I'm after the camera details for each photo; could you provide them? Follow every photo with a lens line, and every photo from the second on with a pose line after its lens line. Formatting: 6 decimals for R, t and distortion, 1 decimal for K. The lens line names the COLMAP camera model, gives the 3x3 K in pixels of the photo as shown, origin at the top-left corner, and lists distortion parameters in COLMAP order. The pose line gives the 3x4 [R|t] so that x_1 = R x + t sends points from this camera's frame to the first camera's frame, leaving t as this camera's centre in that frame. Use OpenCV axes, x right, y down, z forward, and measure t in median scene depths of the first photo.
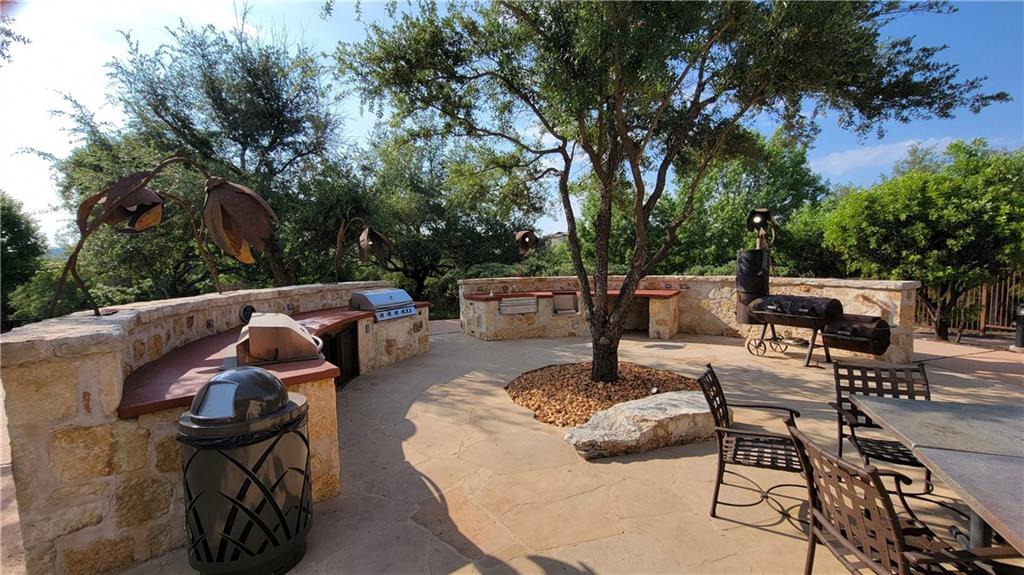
lens RADIAL K [[415.6, 0, 509.8], [0, 415.6, 292.7], [0, 0, 1]] dist [-0.000556, 0.000085]
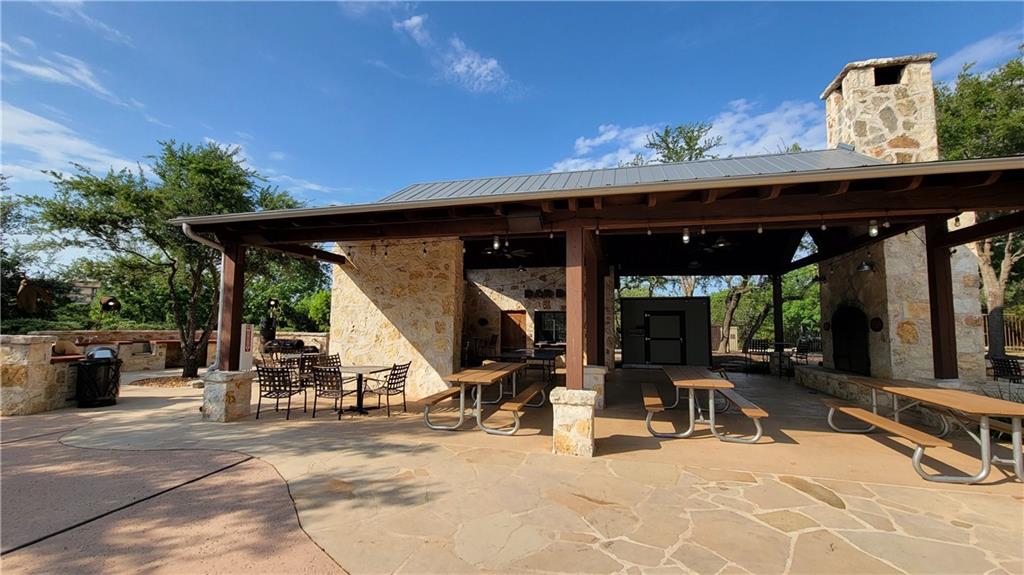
lens RADIAL K [[415.6, 0, 509.8], [0, 415.6, 292.7], [0, 0, 1]] dist [-0.000556, 0.000085]
pose [[0.530337, 0.093794, 0.842582, -0.548688], [0.037448, 0.990299, -0.133808, 0.097421], [-0.846959, 0.102516, 0.521680, -1.139316]]
